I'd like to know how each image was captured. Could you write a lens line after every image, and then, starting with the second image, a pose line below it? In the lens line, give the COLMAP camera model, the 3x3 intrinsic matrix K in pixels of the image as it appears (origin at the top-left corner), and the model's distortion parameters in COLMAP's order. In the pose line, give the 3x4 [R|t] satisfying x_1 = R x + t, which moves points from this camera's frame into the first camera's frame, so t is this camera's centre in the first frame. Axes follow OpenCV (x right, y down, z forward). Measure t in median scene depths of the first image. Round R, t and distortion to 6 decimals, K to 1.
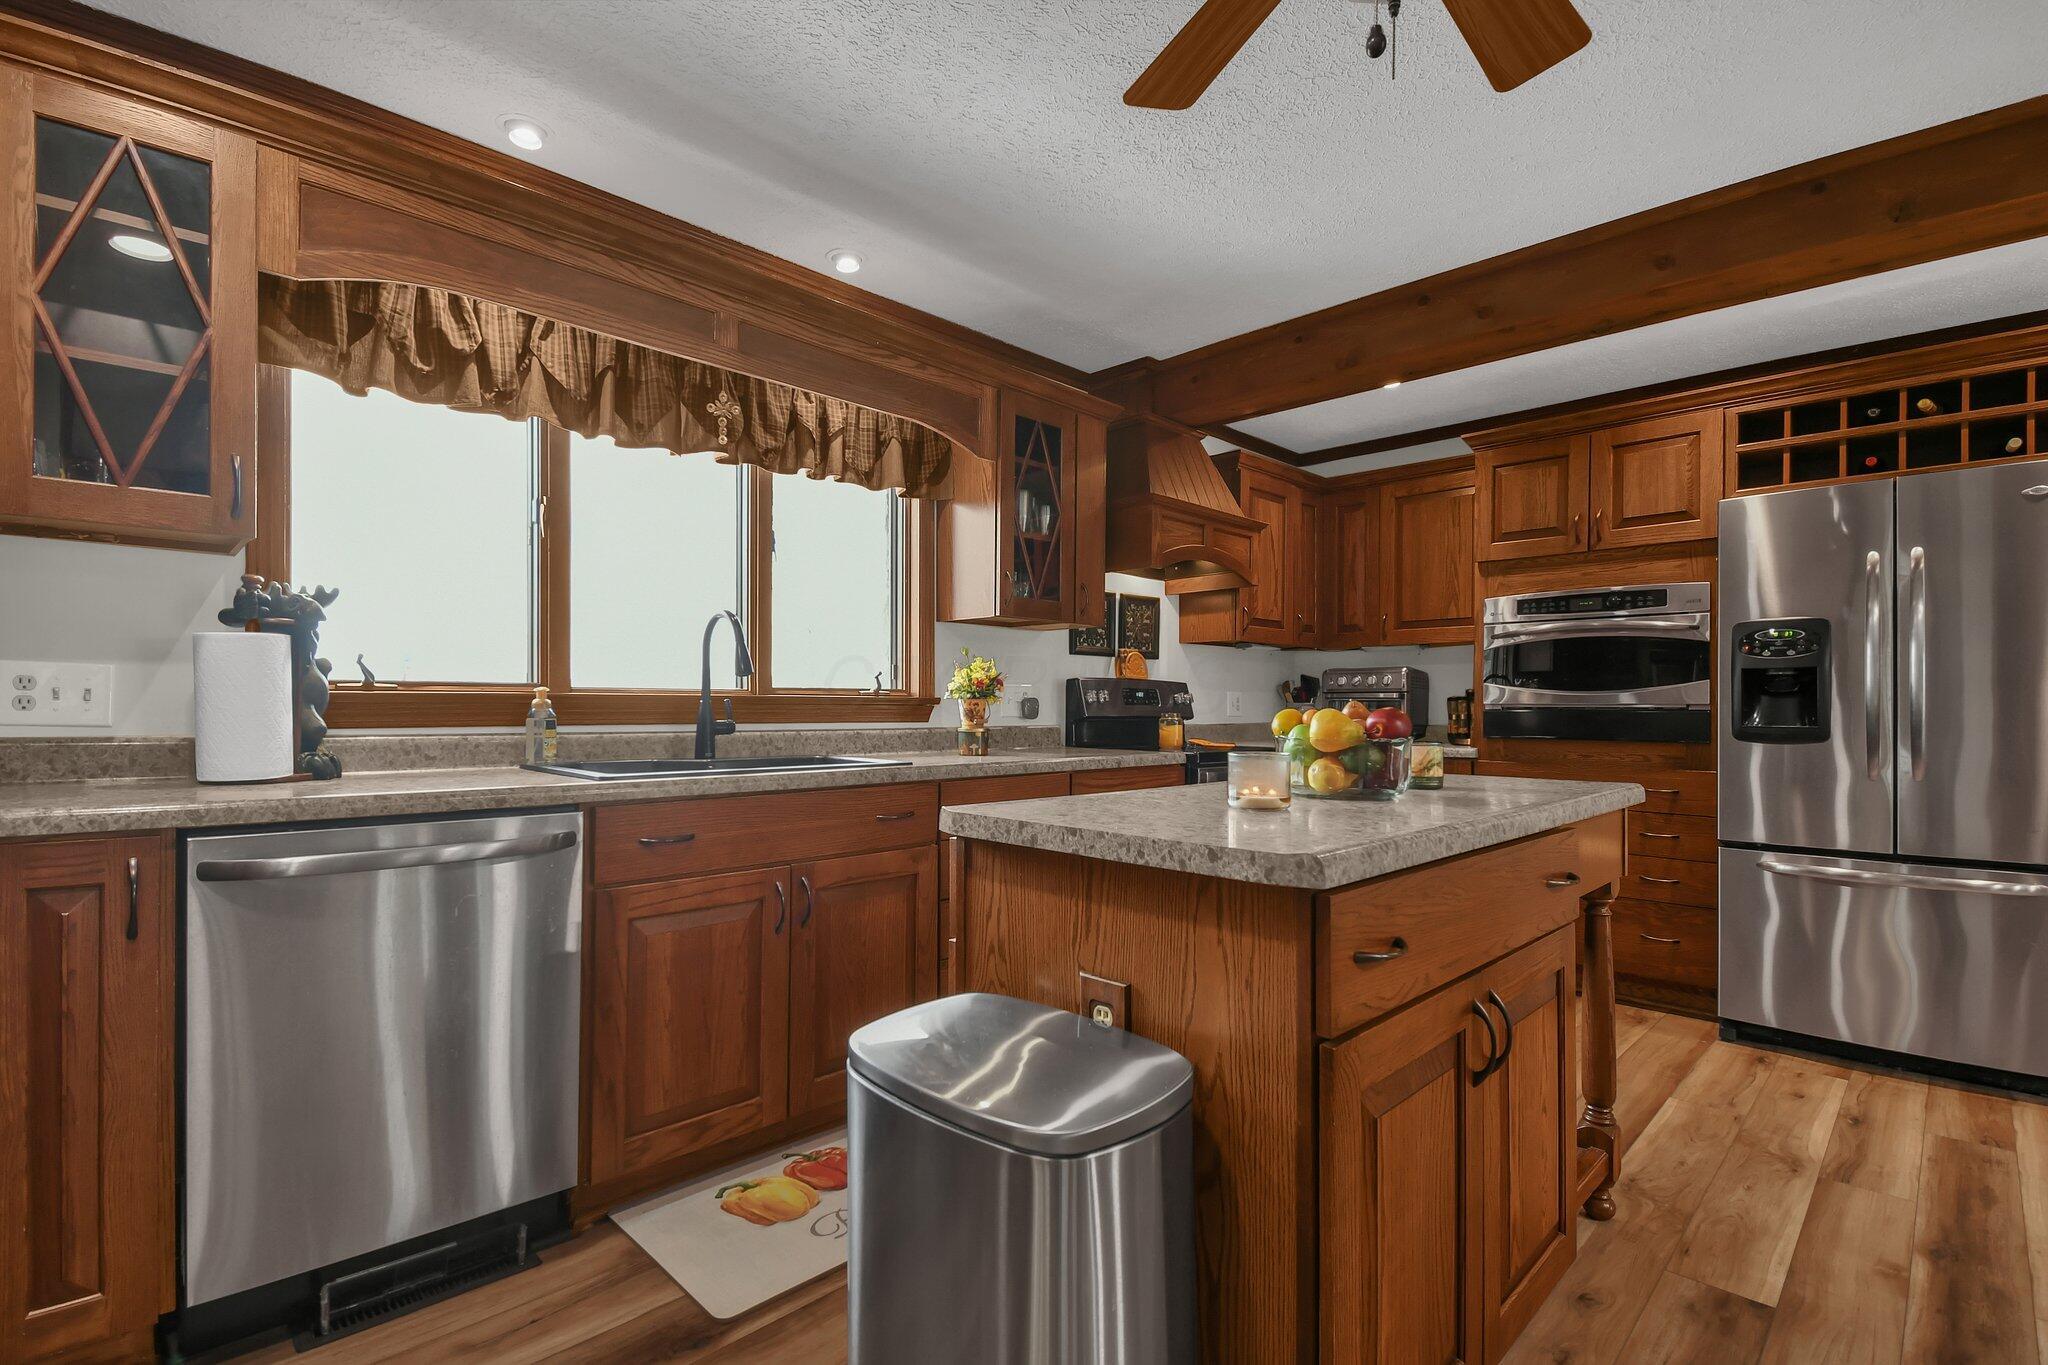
lens RADIAL K [[947.4, 0, 1021.3], [0, 947.4, 703.8], [0, 0, 1]] dist [-0.001433, -0.000565]
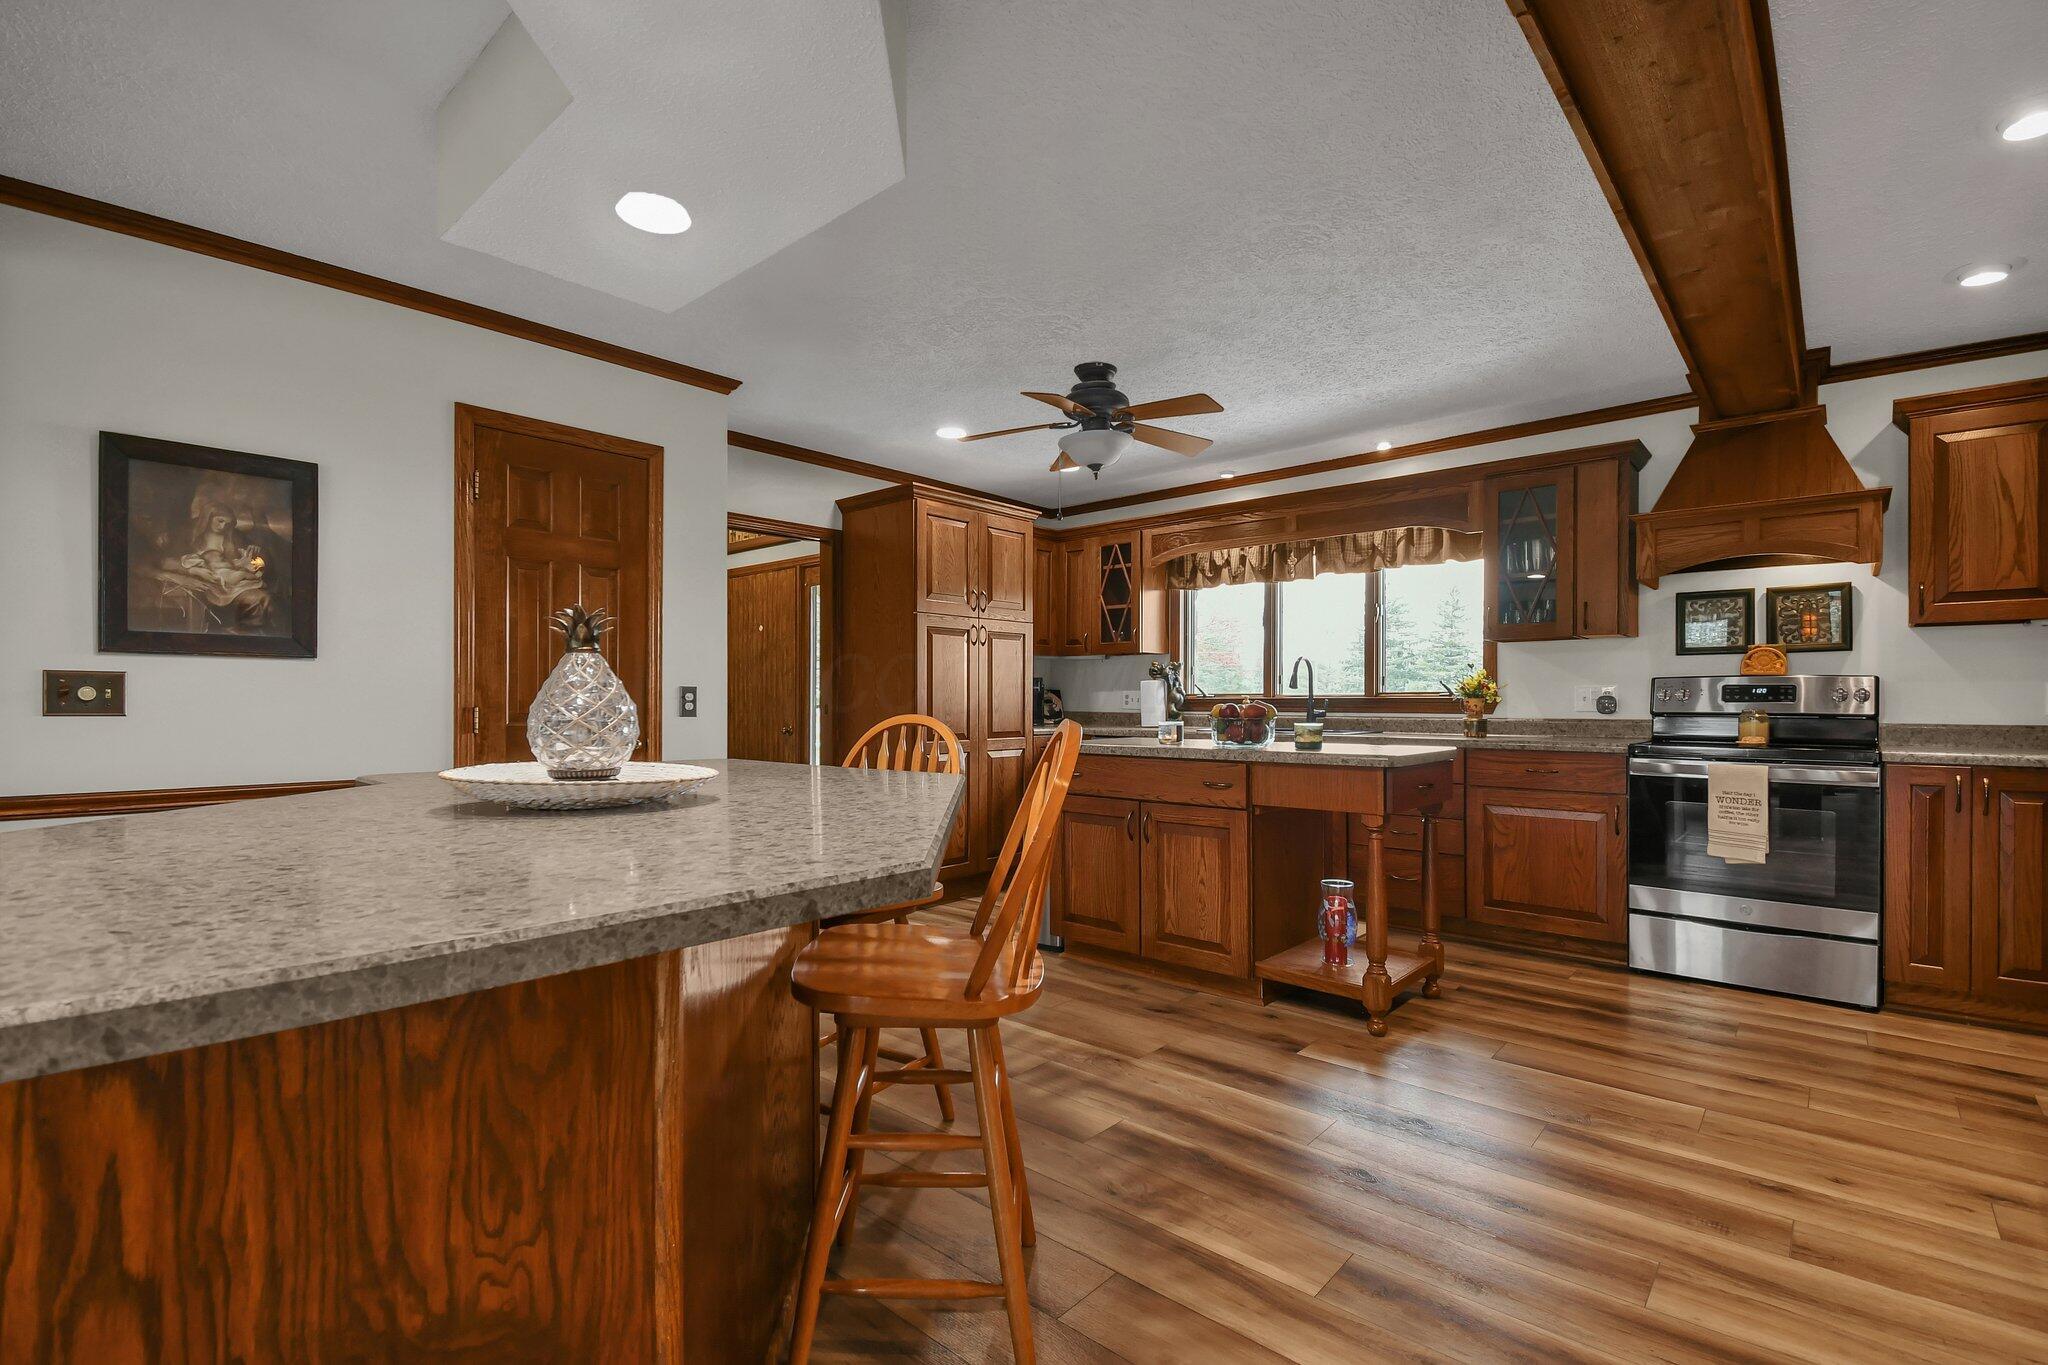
lens RADIAL K [[947.4, 0, 1021.3], [0, 947.4, 703.8], [0, 0, 1]] dist [-0.001433, -0.000565]
pose [[0.063178, -0.002015, -0.998000, 1.627500], [0.004690, 0.999988, -0.001722, 0.003235], [0.997991, -0.004572, 0.063186, 0.257421]]
